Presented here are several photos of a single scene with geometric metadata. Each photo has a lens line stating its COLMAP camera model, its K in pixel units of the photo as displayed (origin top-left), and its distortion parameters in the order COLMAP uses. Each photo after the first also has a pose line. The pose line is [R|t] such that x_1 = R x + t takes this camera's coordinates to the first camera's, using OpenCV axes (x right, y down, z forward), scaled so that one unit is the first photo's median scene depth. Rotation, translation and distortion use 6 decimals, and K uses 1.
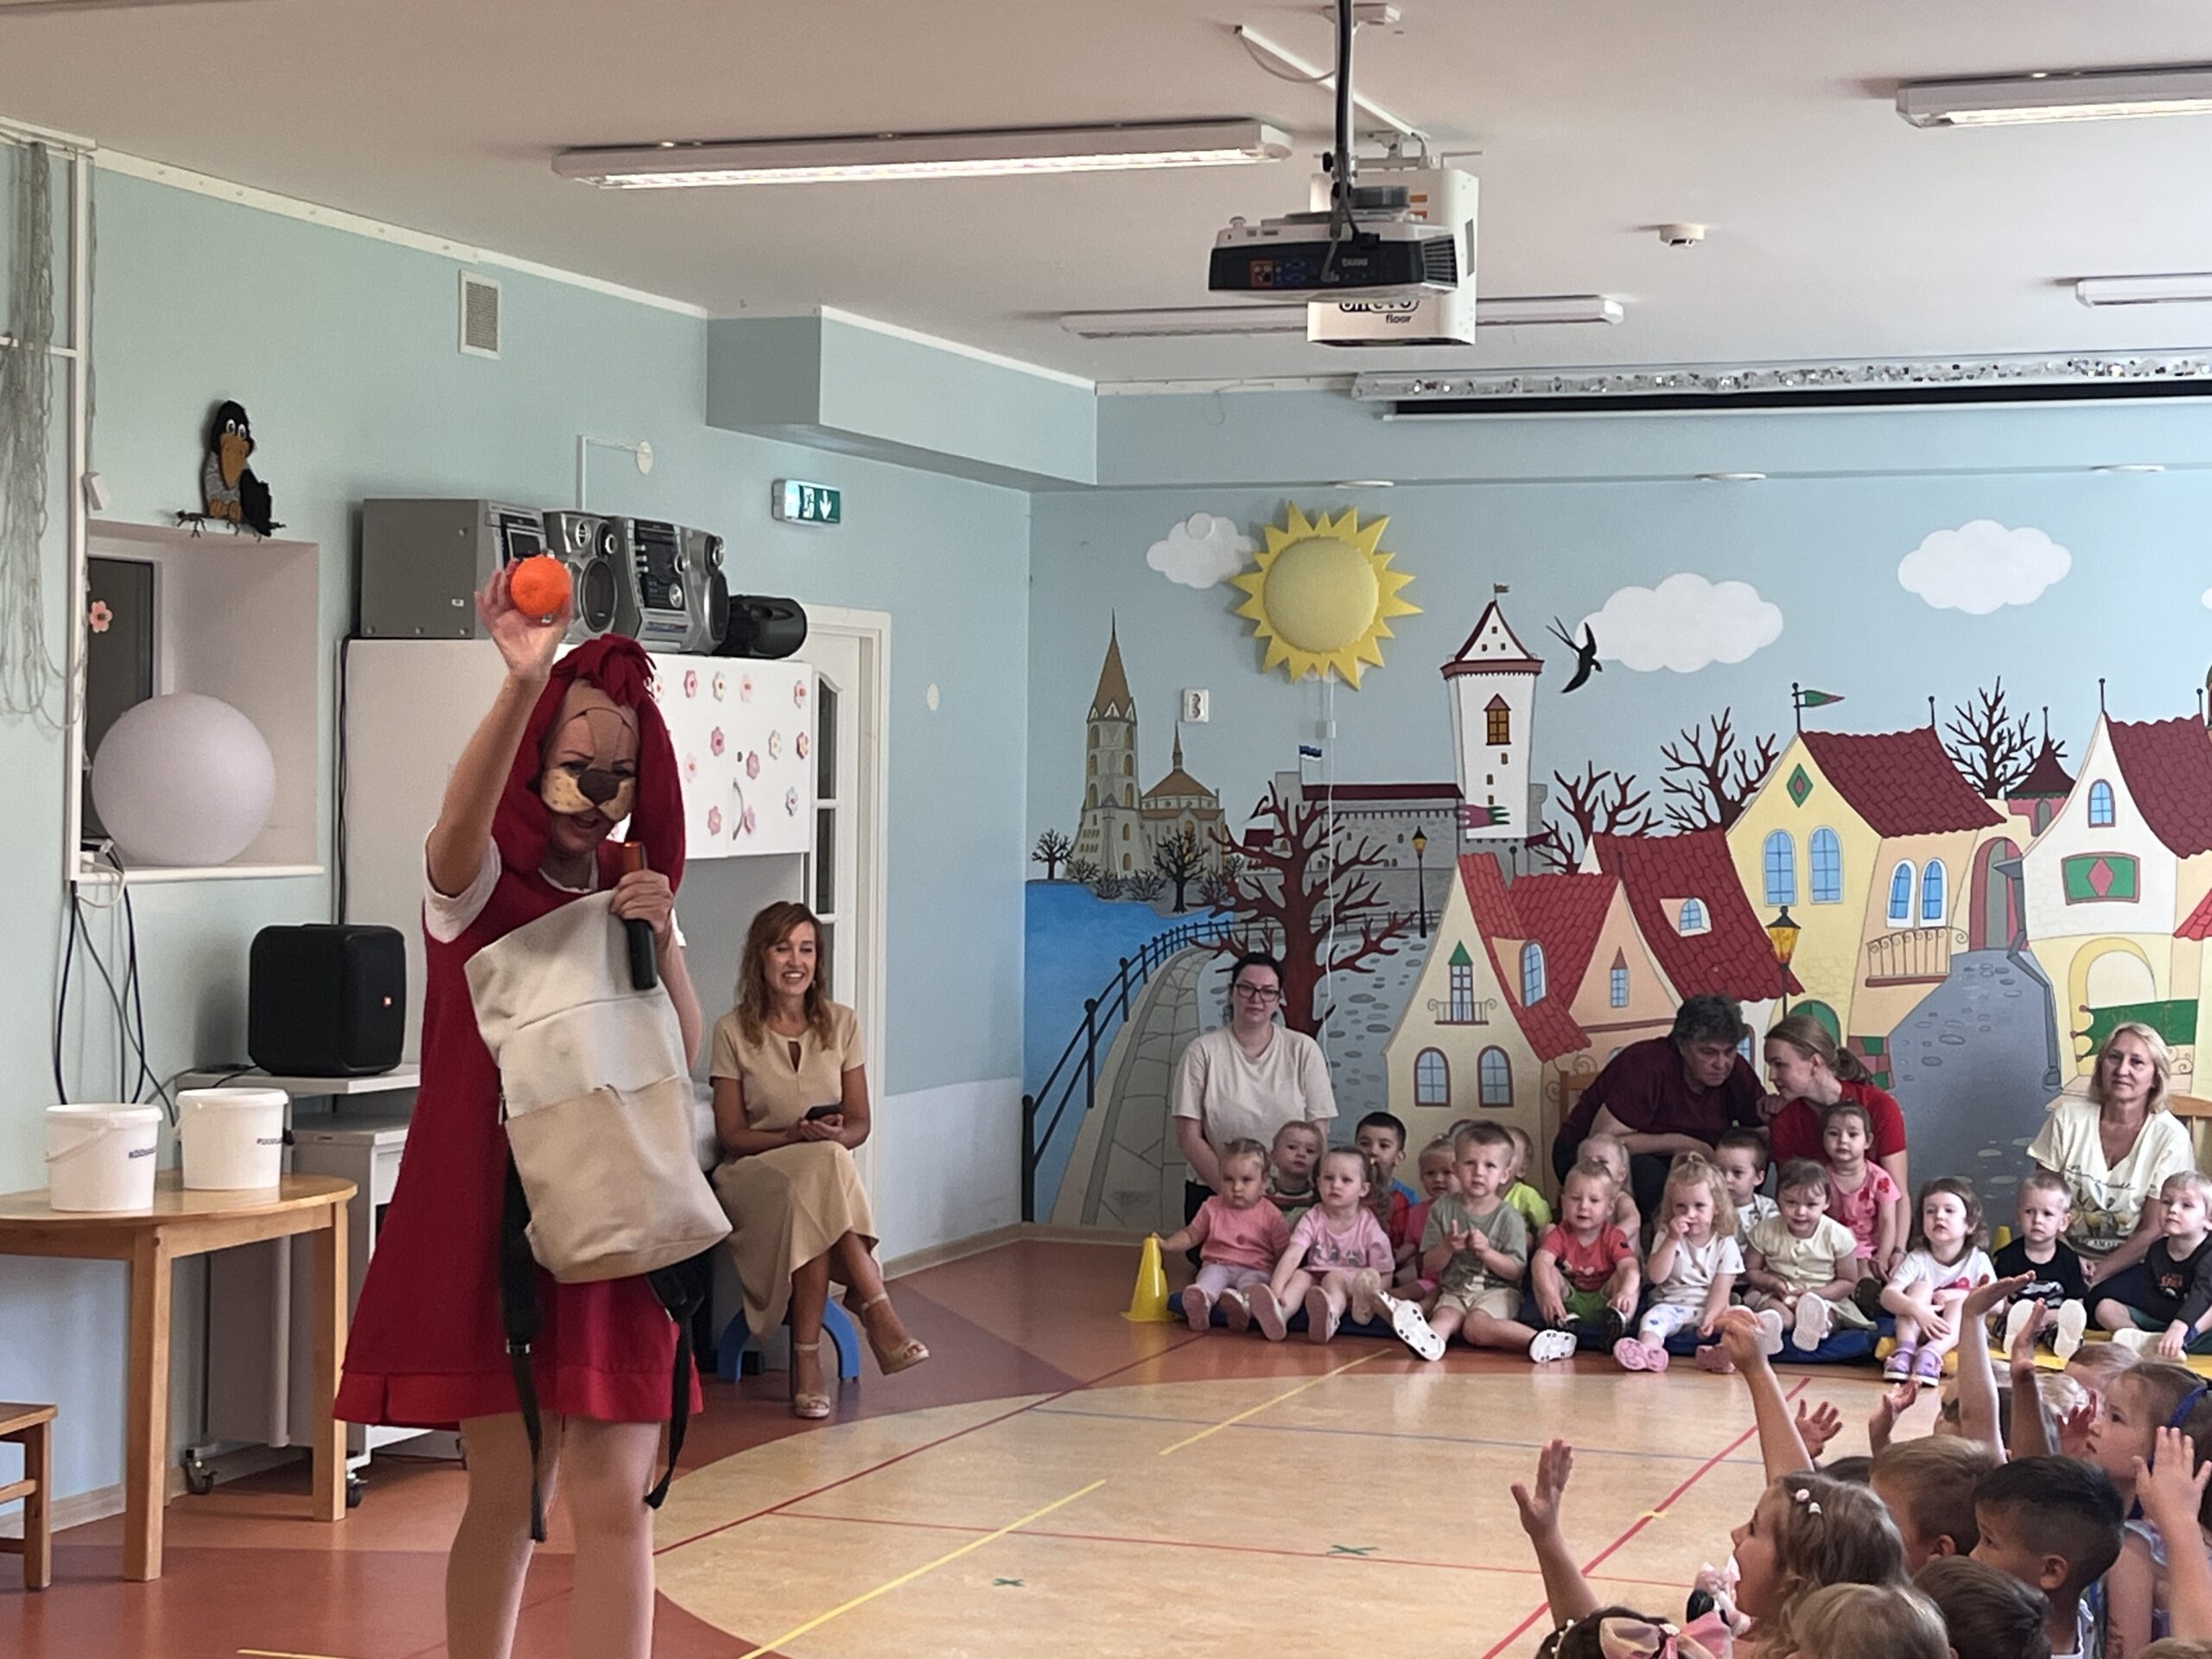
lens RADIAL K [[3921.9, 0, 1048.8], [0, 3921.9, 805.2], [0, 0, 1]] dist [0.118285, 0.000000]
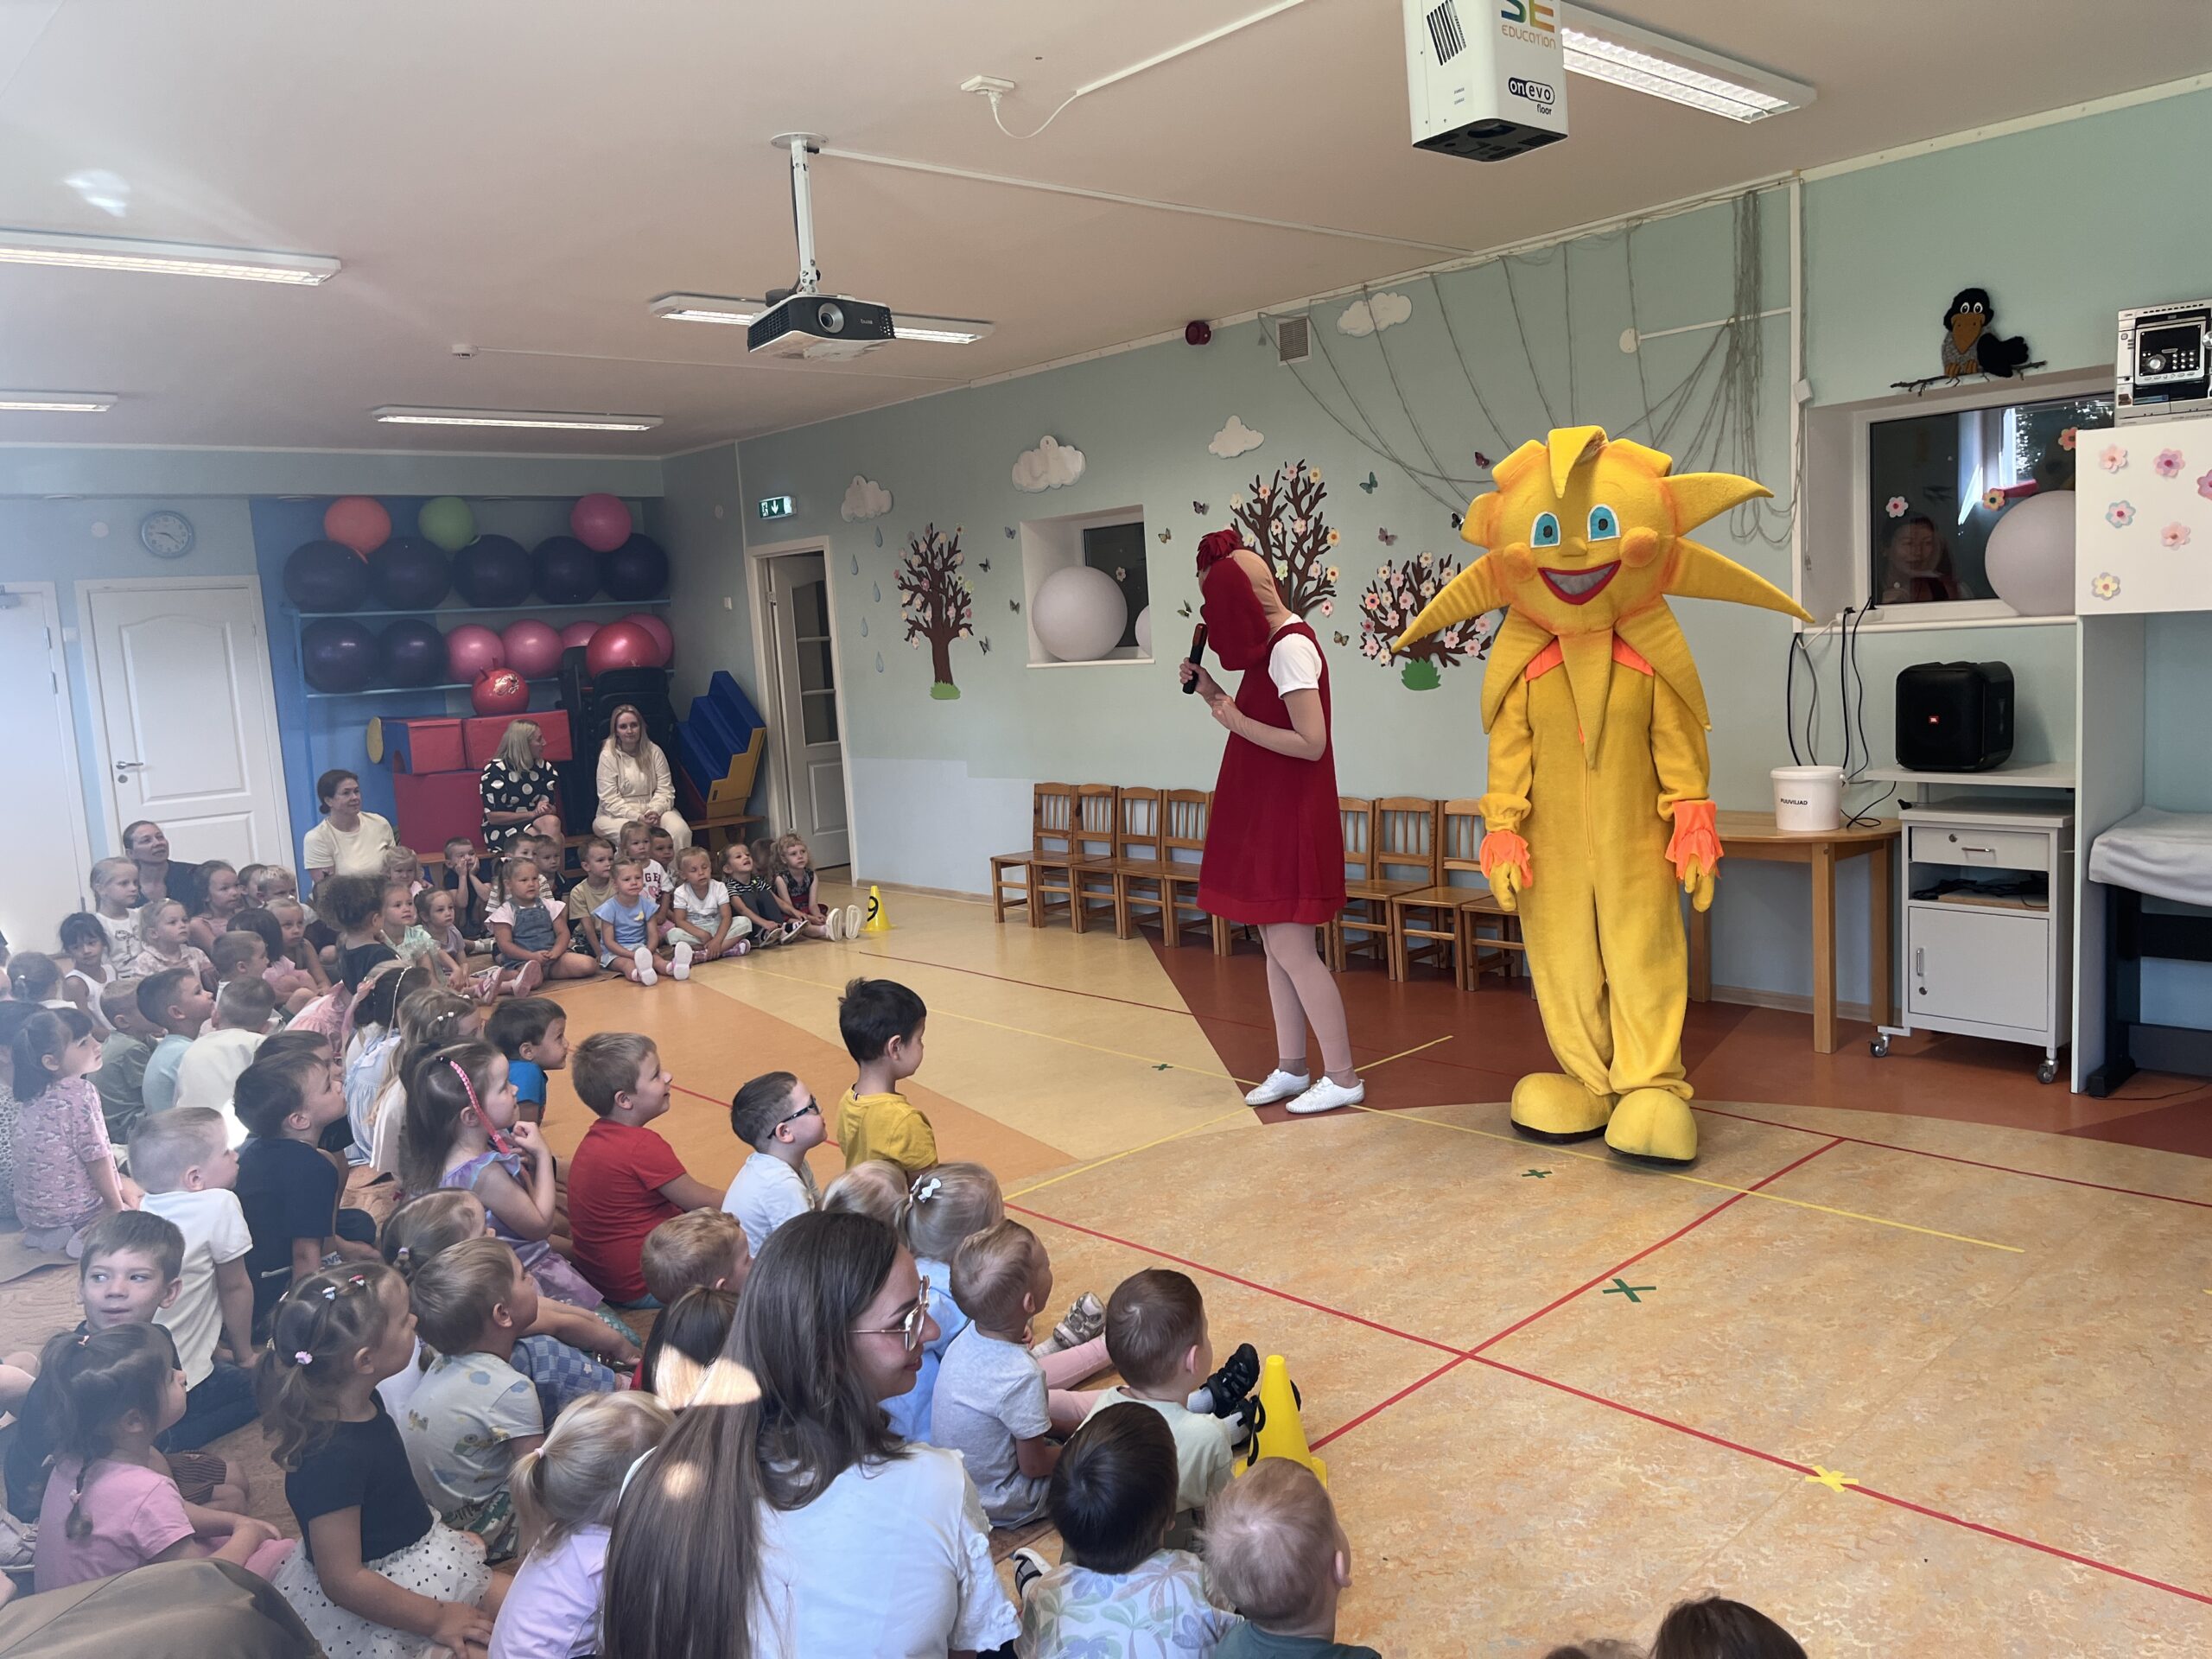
lens RADIAL K [[1671.6, 0, 1143.1], [0, 1671.6, 810.7], [0, 0, 1]] dist [0.073918, -0.103498]
pose [[-0.441694, 0.118738, -0.889274, 0.343802], [0.055208, 0.992922, 0.105156, 0.002414], [0.895466, -0.002648, -0.445123, 0.711261]]
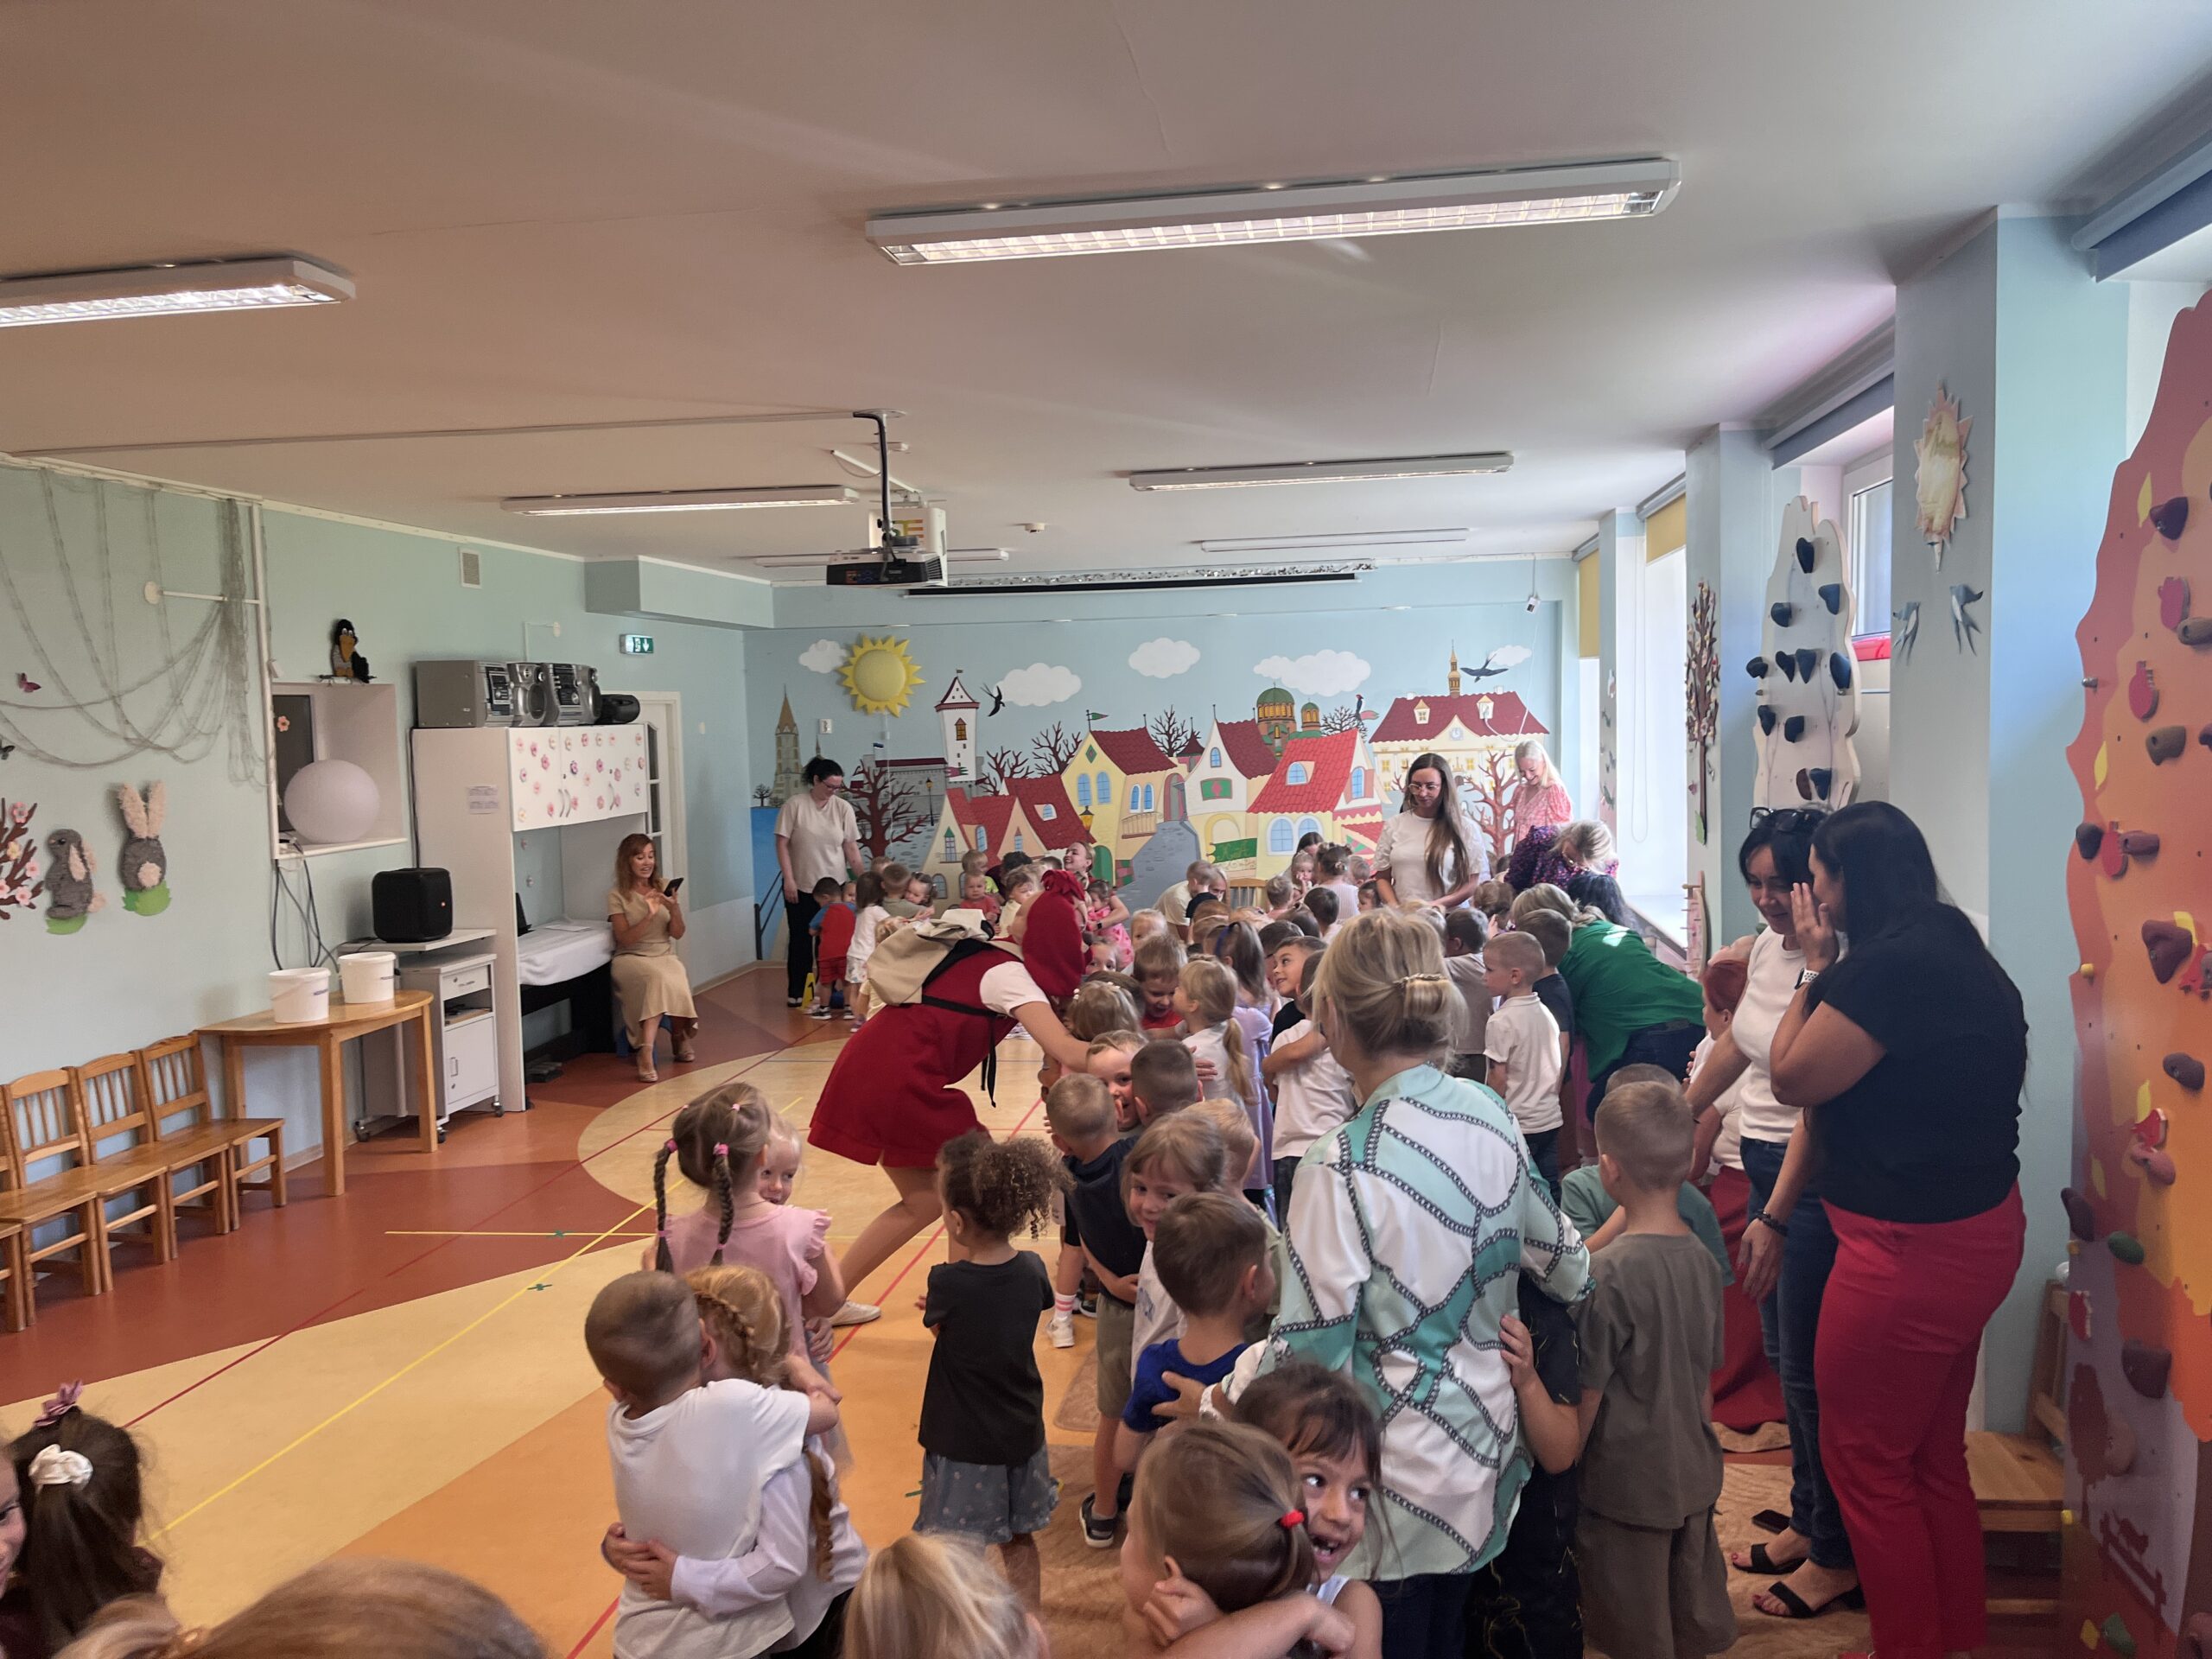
lens RADIAL K [[1671.6, 0, 1118.2], [0, 1671.6, 831.3], [0, 0, 1]] dist [0.073918, -0.103498]
pose [[0.977058, -0.050876, 0.206808, 0.000032], [0.037700, 0.997029, 0.067166, -0.025354], [-0.209611, -0.057828, 0.976073, 0.032775]]
